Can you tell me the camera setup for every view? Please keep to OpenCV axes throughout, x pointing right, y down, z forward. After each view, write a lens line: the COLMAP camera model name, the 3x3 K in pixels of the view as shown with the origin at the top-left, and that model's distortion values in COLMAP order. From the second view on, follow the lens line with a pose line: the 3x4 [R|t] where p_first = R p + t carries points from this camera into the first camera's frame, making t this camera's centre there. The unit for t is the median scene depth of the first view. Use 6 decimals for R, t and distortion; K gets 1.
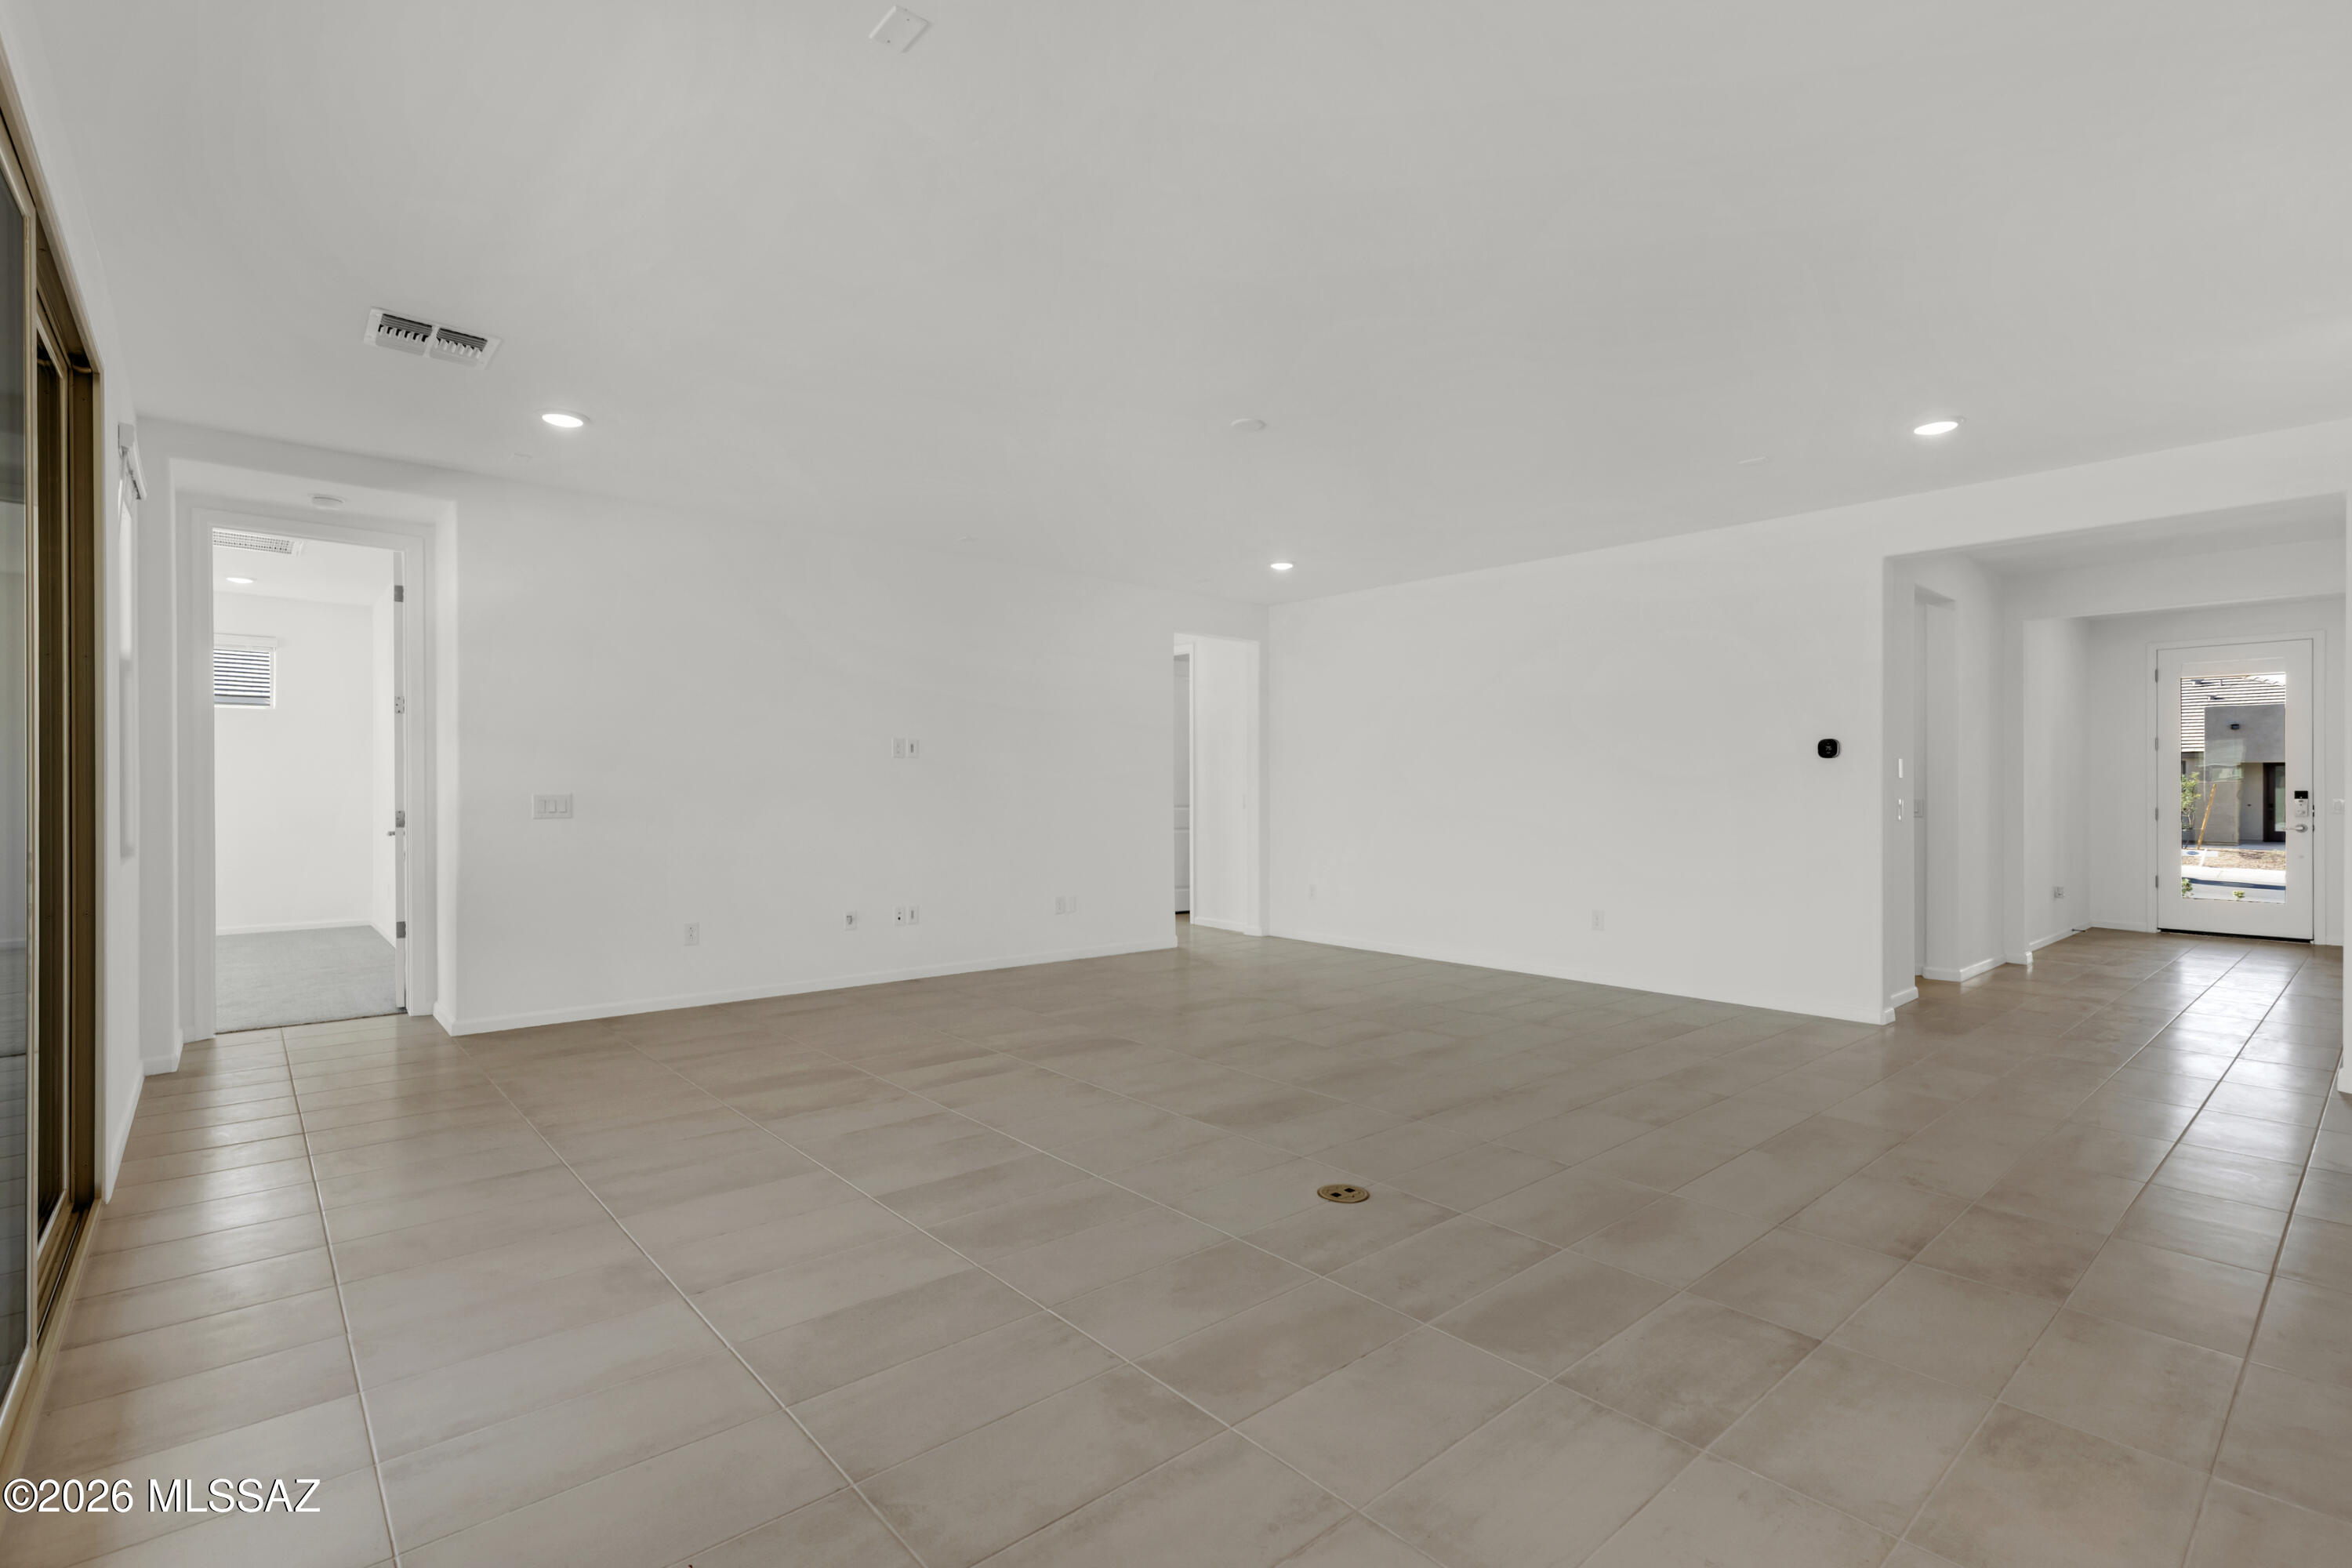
lens RADIAL K [[1082.5, 0, 1176.0], [0, 1082.5, 784.0], [0, 0, 1]] dist [-0.000301, -0.000074]
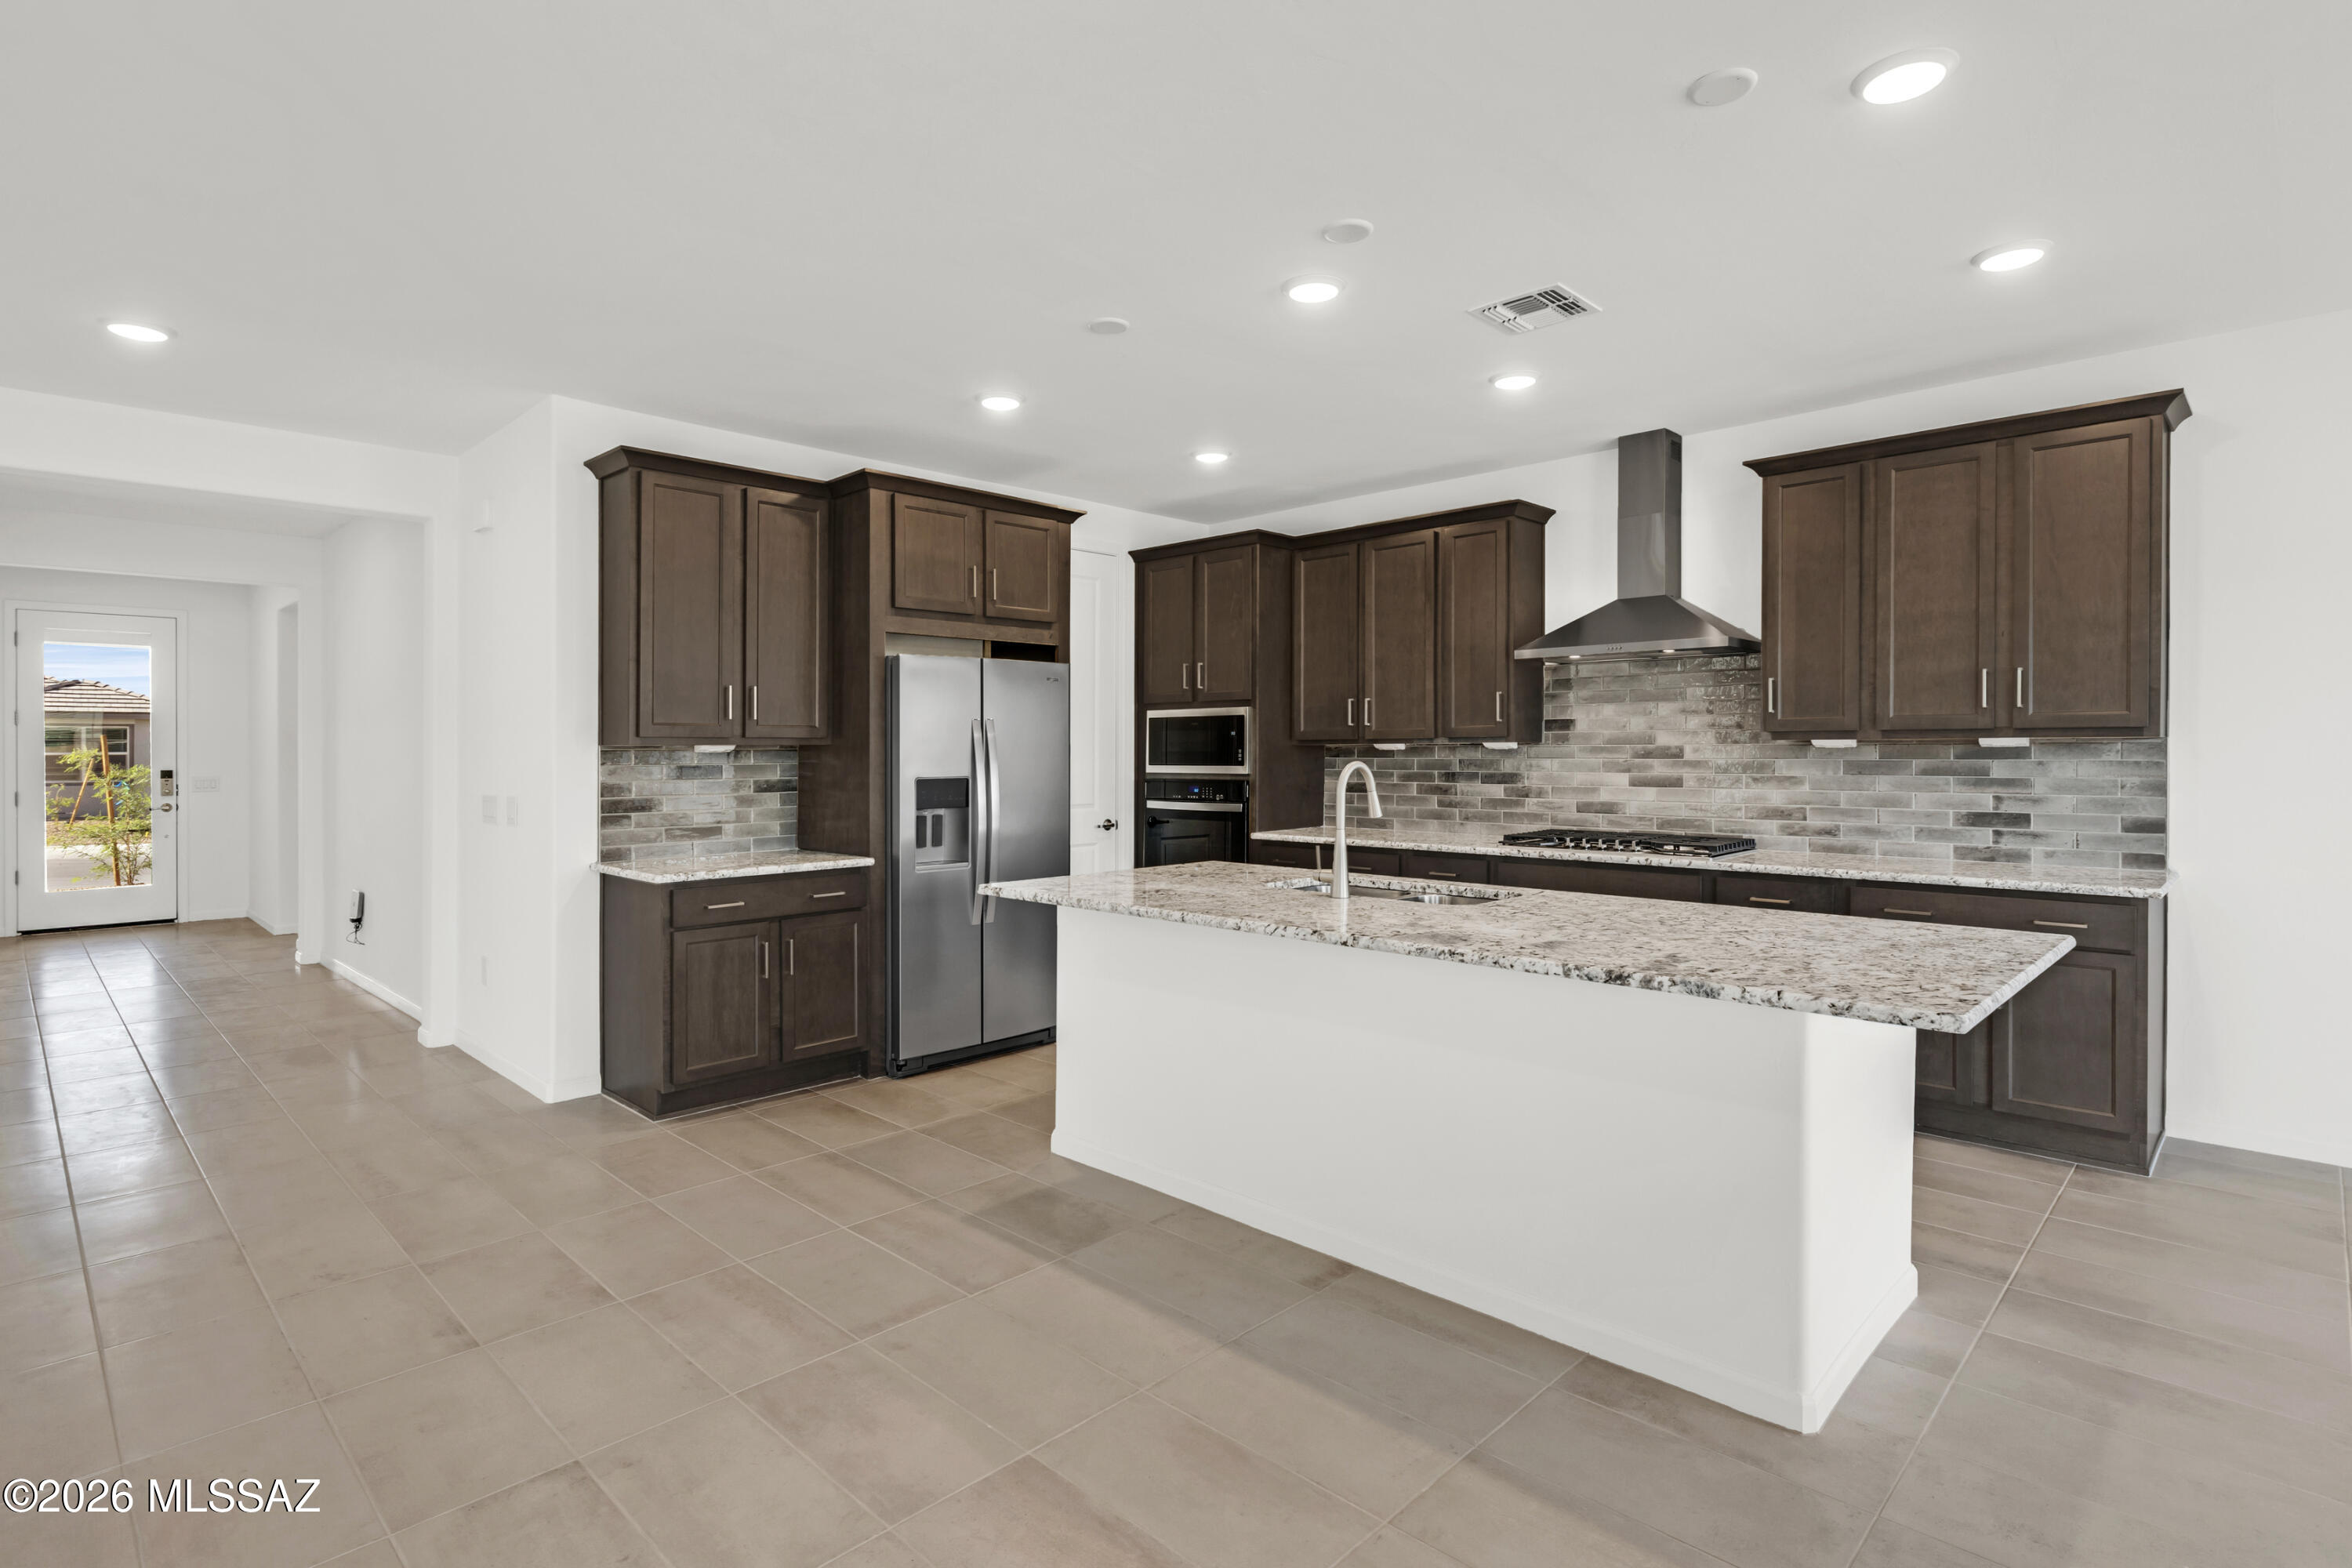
lens RADIAL K [[1158.6, 0, 1180.8], [0, 1158.6, 751.9], [0, 0, 1]] dist [-0.000034, 0.000319]
pose [[-0.077895, -0.001873, 0.996960, -0.100056], [-0.002885, 0.999994, 0.001653, -0.015819], [-0.996957, -0.002748, -0.077900, 0.159652]]
